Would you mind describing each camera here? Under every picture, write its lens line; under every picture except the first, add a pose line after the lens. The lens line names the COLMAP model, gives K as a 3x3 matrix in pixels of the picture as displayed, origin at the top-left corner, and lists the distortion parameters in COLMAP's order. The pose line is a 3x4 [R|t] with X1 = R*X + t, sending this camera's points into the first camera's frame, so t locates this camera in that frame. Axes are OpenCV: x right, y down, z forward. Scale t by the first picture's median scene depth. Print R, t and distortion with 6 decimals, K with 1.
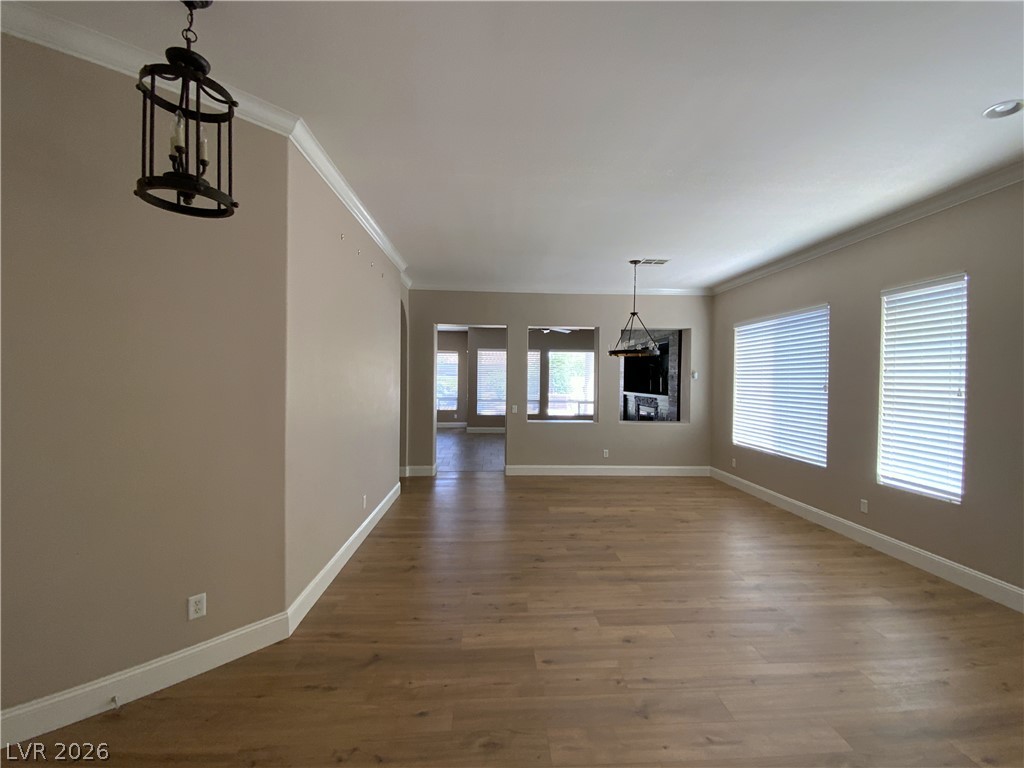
lens RADIAL K [[419.0, 0, 518.0], [0, 419.0, 387.6], [0, 0, 1]] dist [0.012958, -0.011400]
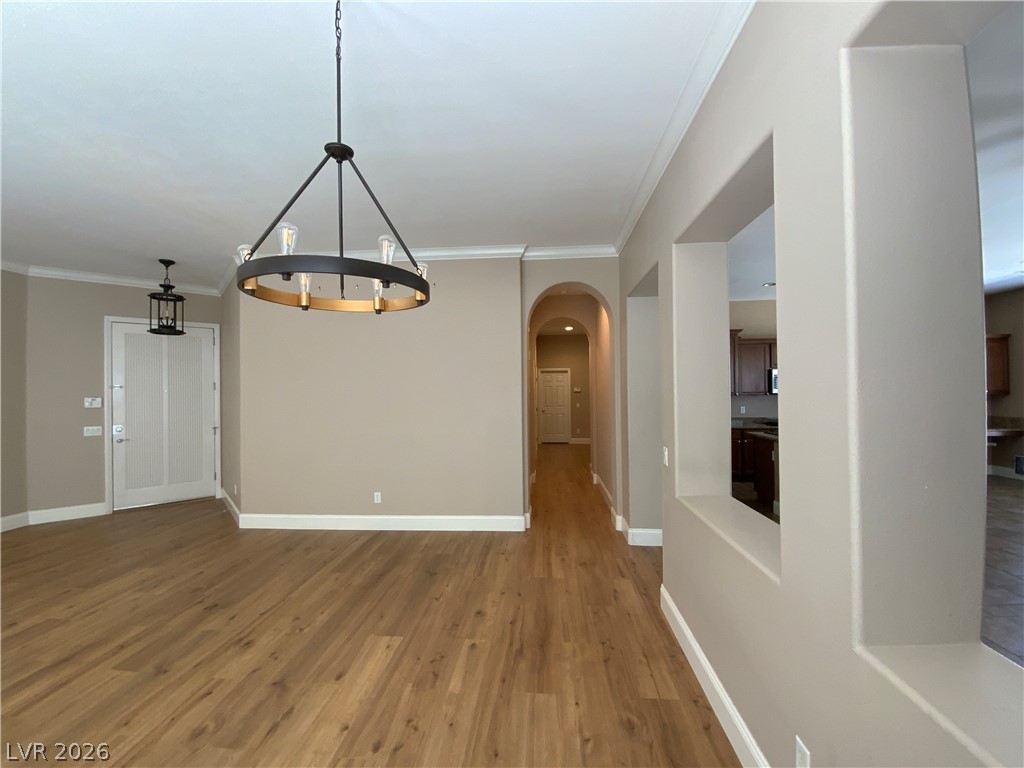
lens RADIAL K [[405.1, 0, 512.0], [0, 405.1, 384.0], [0, 0, 1]] dist [-0.000283, -0.011142]
pose [[-0.119540, -0.015162, -0.992714, 0.797121], [0.001445, 0.999880, -0.015445, -0.021495], [0.992828, -0.003280, -0.119504, 1.723056]]
